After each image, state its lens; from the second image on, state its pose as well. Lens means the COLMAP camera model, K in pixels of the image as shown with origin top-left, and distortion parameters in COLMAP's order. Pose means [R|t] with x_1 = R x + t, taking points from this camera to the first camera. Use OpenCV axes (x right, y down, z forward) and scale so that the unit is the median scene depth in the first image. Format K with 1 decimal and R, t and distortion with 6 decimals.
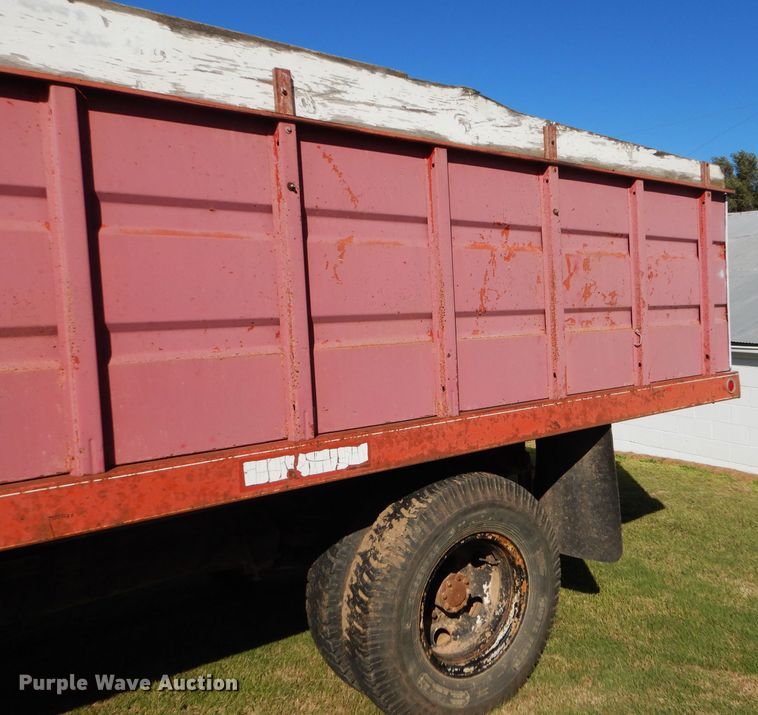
lens RADIAL K [[688.4, 0, 440.3], [0, 688.4, 355.4], [0, 0, 1]] dist [0.008320, -0.005378]
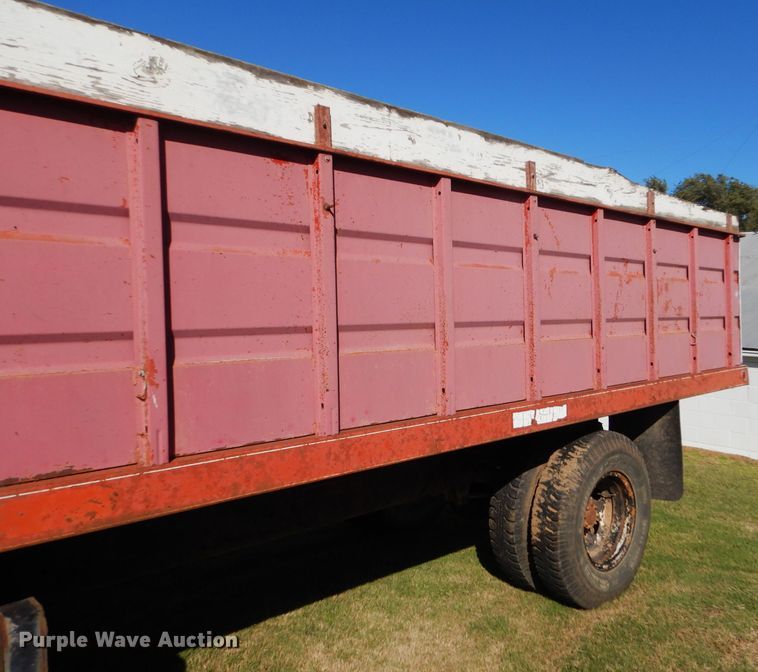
lens RADIAL K [[640.4, 0, 420.6], [0, 640.4, 334.0], [0, 0, 1]] dist [0.004503, -0.005115]
pose [[0.997017, 0.018913, 0.074824, -0.469673], [-0.016294, 0.999238, -0.035455, 0.024621], [-0.075438, 0.034130, 0.996566, -0.334447]]
